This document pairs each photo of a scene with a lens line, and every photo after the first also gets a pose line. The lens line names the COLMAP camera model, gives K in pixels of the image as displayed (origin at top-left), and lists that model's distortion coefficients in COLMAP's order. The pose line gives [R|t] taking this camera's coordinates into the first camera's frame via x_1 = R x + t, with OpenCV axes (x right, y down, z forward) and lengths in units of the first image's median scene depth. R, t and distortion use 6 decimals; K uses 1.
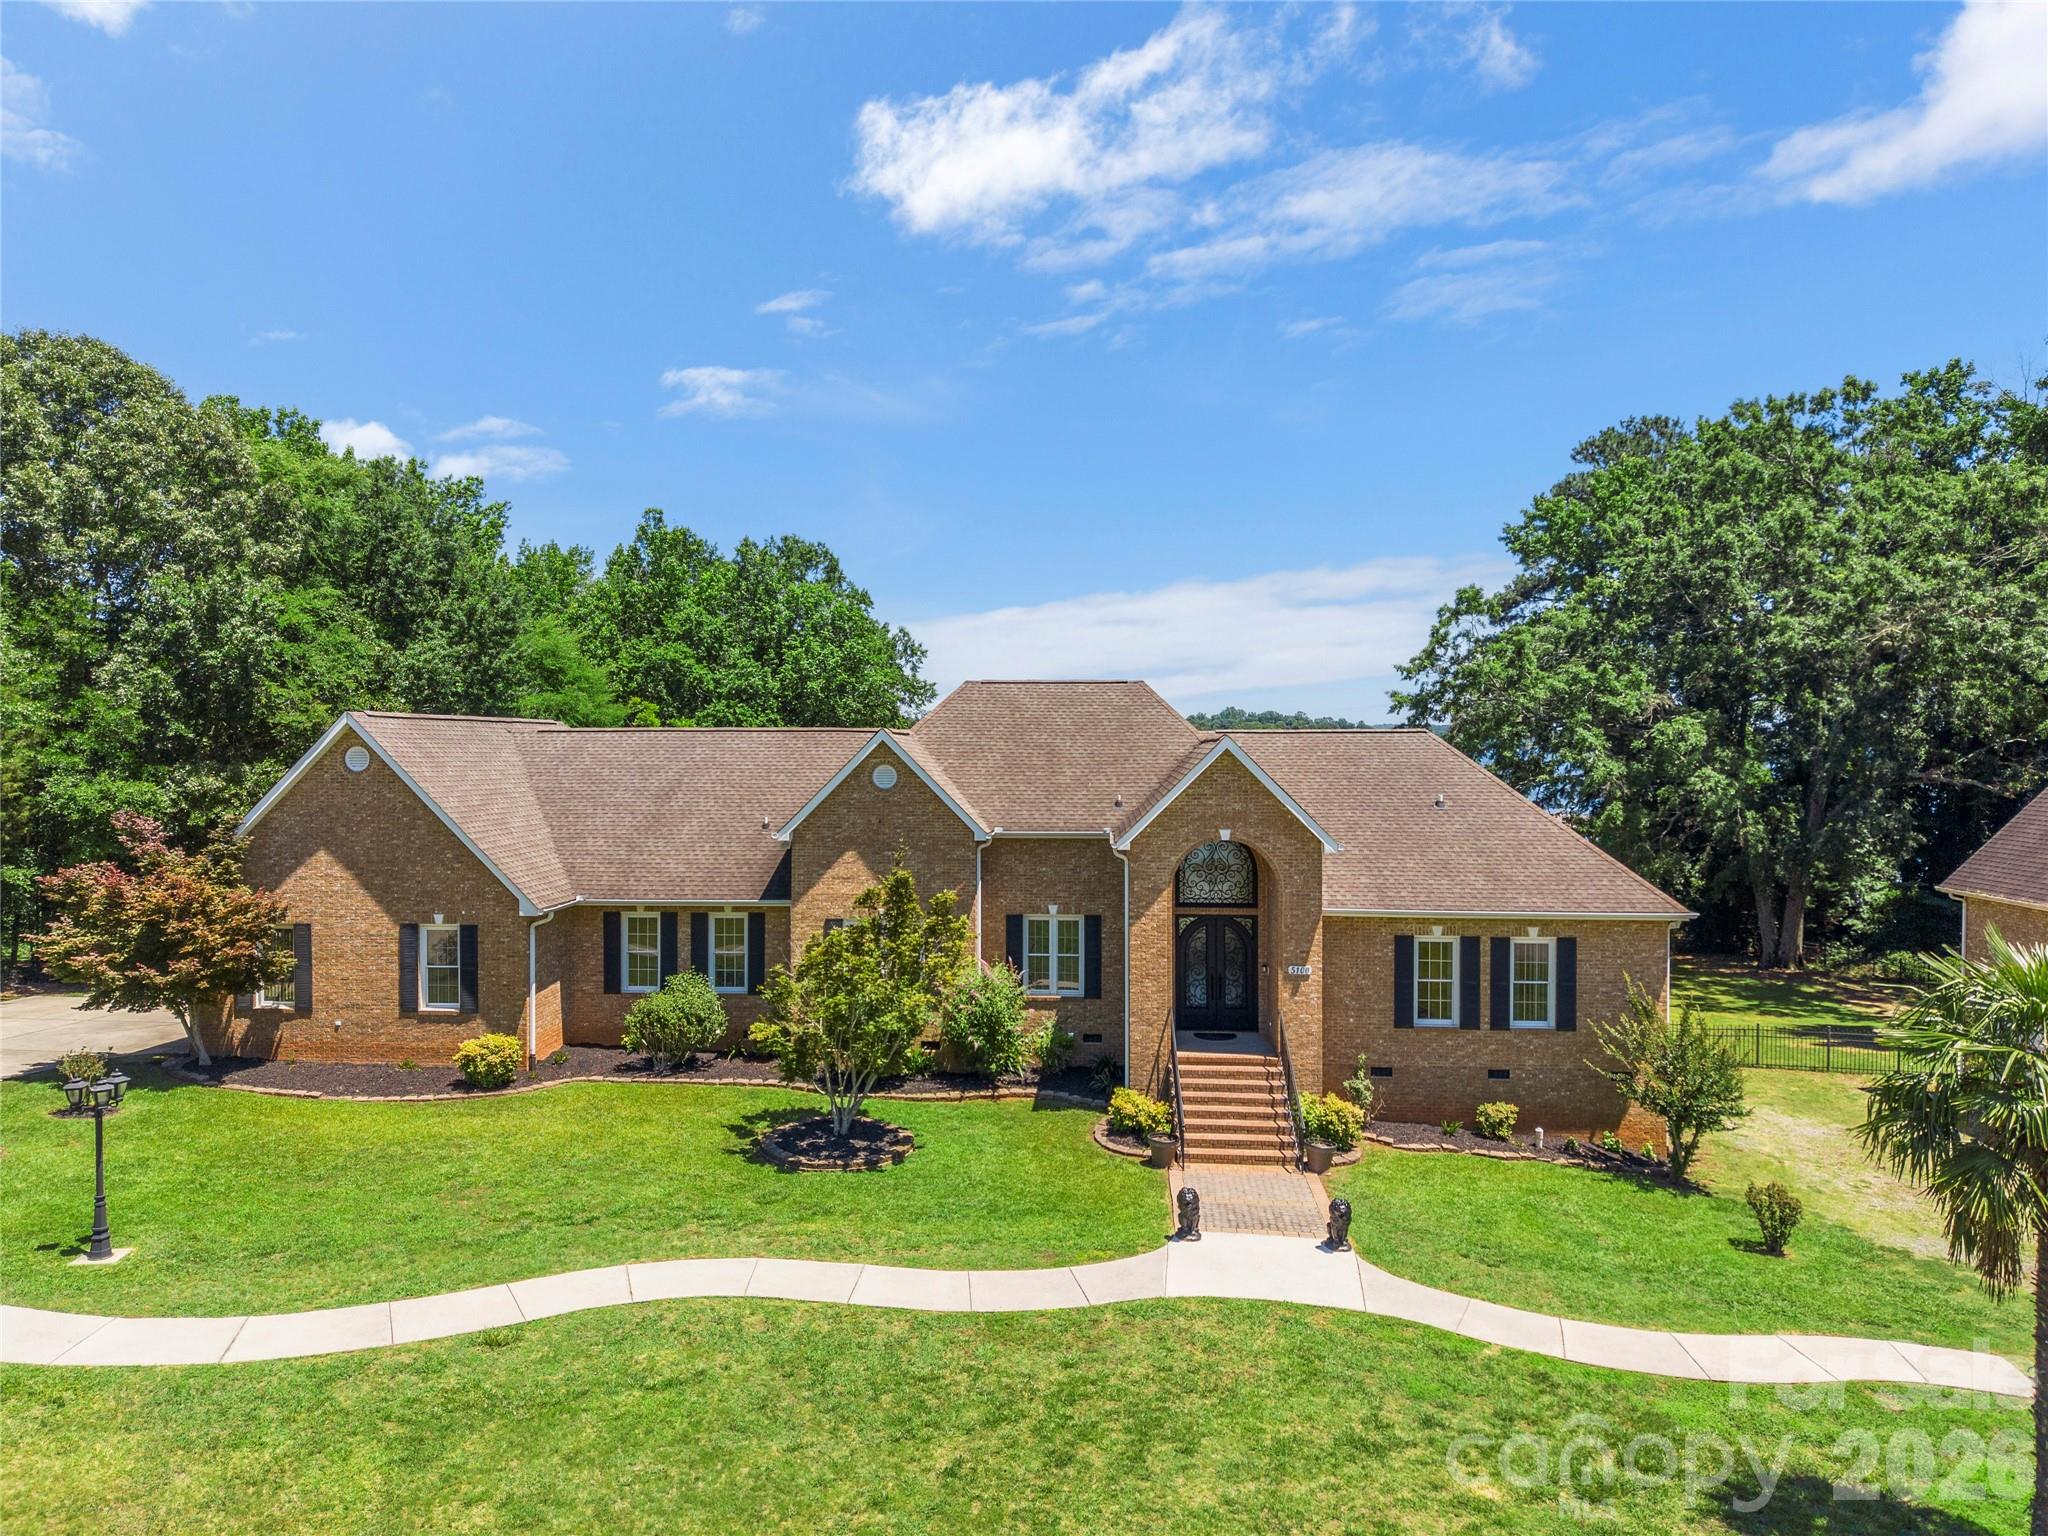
lens RADIAL K [[1368.8, 0, 1020.7], [0, 1368.8, 759.6], [0, 0, 1]] dist [0.030089, -0.036415]
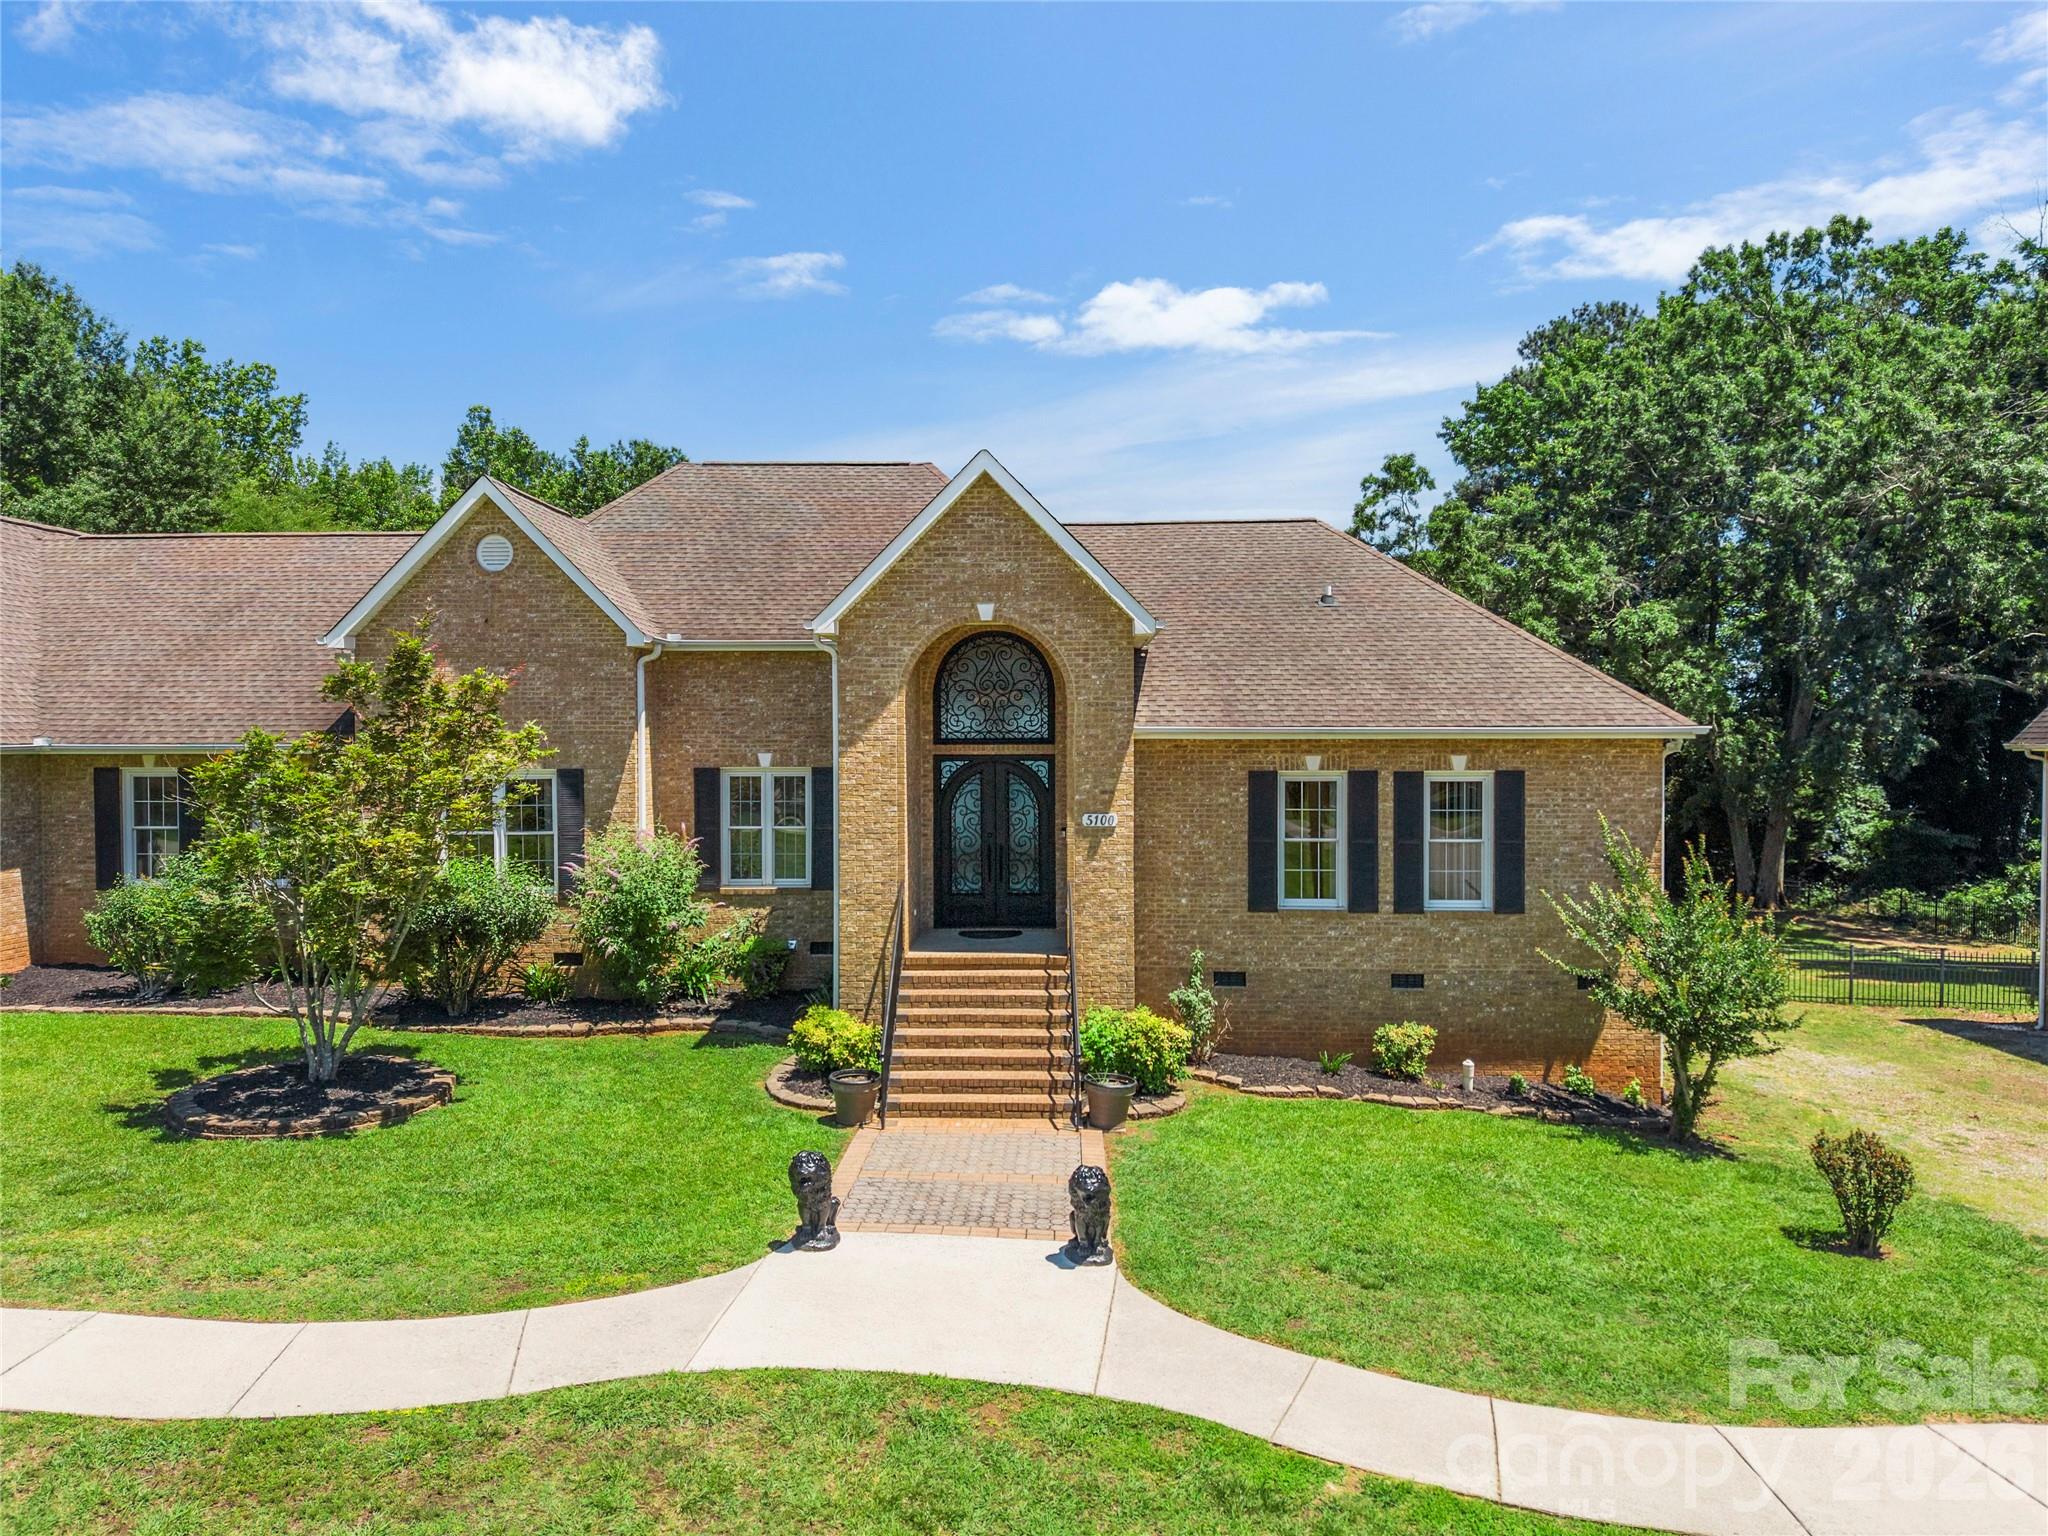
lens RADIAL K [[1368.8, 0, 1020.7], [0, 1368.8, 759.6], [0, 0, 1]] dist [0.030089, -0.036415]
pose [[0.999469, -0.005095, 0.032181, 0.131267], [0.004948, 0.999977, 0.004635, 0.109706], [-0.032204, -0.004473, 0.999471, 0.323564]]
